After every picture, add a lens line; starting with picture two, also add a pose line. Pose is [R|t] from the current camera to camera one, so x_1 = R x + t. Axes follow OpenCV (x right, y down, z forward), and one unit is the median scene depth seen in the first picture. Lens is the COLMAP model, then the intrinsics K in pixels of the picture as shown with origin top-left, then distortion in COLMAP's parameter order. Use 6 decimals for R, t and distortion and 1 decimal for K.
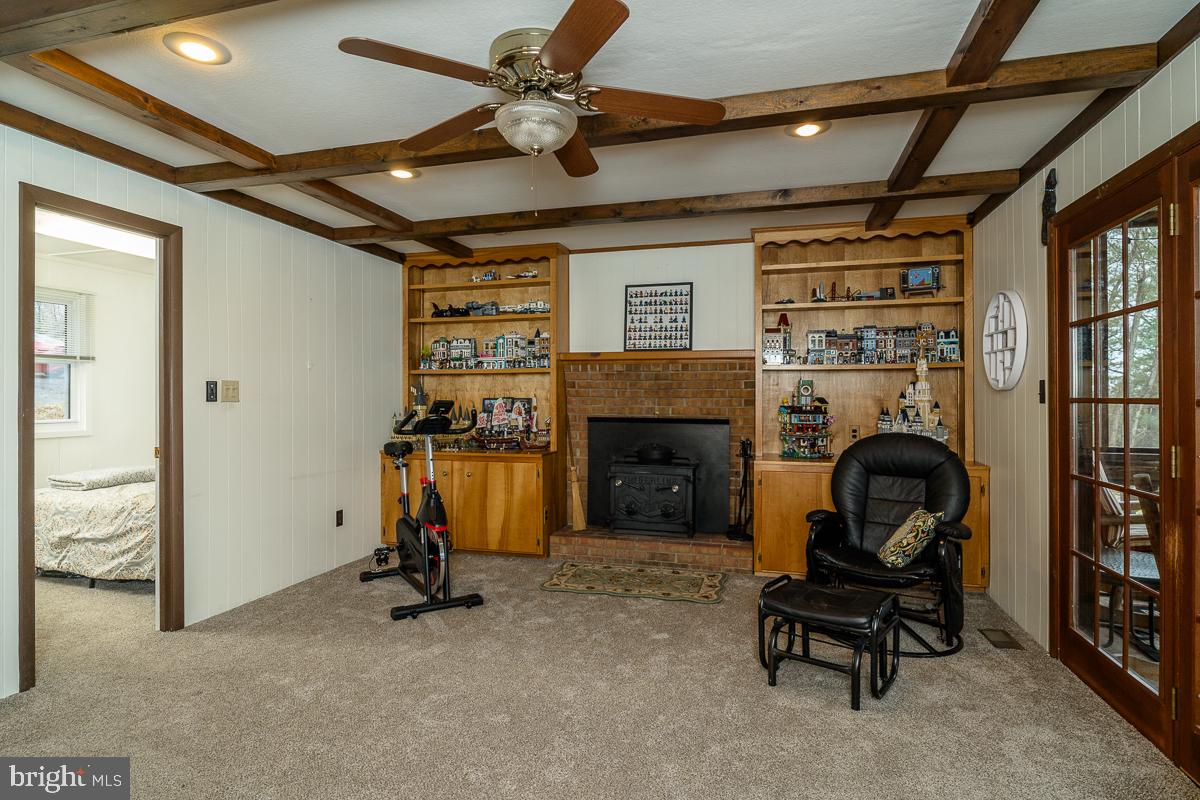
lens RADIAL K [[619.0, 0, 602.0], [0, 619.0, 392.6], [0, 0, 1]] dist [-0.005176, -0.000526]
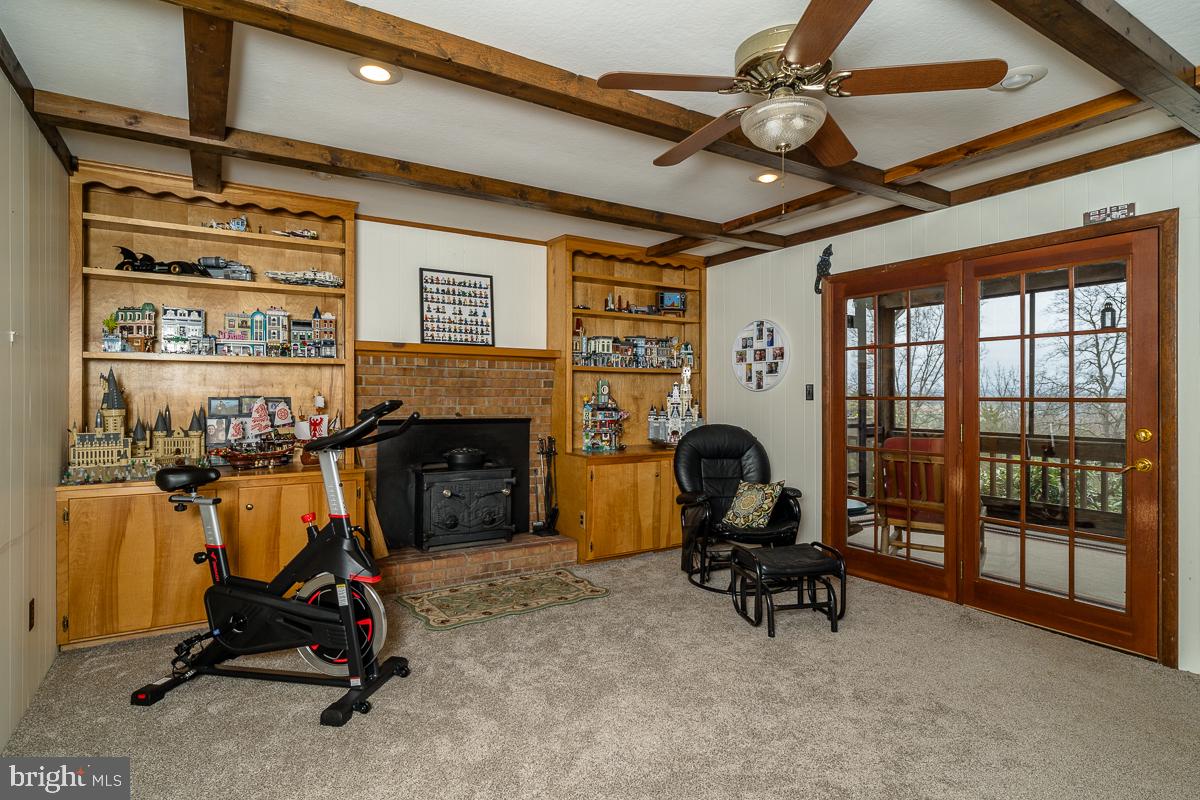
lens RADIAL K [[619.0, 0, 589.5], [0, 619.0, 392.3], [0, 0, 1]] dist [-0.005176, -0.000526]
pose [[0.679692, 0.004358, 0.733484, -0.471438], [-0.006071, 0.999982, -0.000315, 0.001065], [-0.733472, -0.004239, 0.679706, 0.248523]]
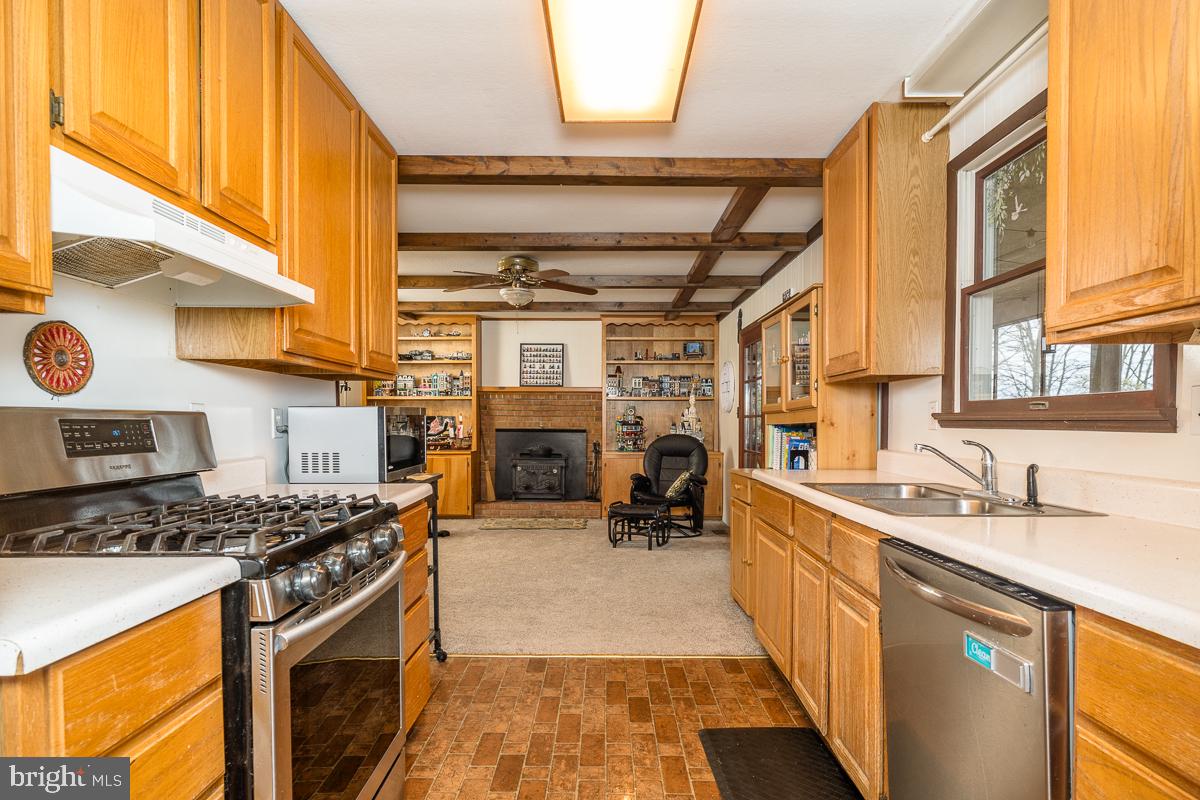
lens RADIAL K [[619.0, 0, 603.9], [0, 619.0, 427.1], [0, 0, 1]] dist [-0.005176, -0.000526]
pose [[0.963908, 0.001264, 0.266234, -0.185222], [-0.005164, 0.999889, 0.013951, 0.013893], [-0.266187, -0.014823, 0.963807, -0.586852]]
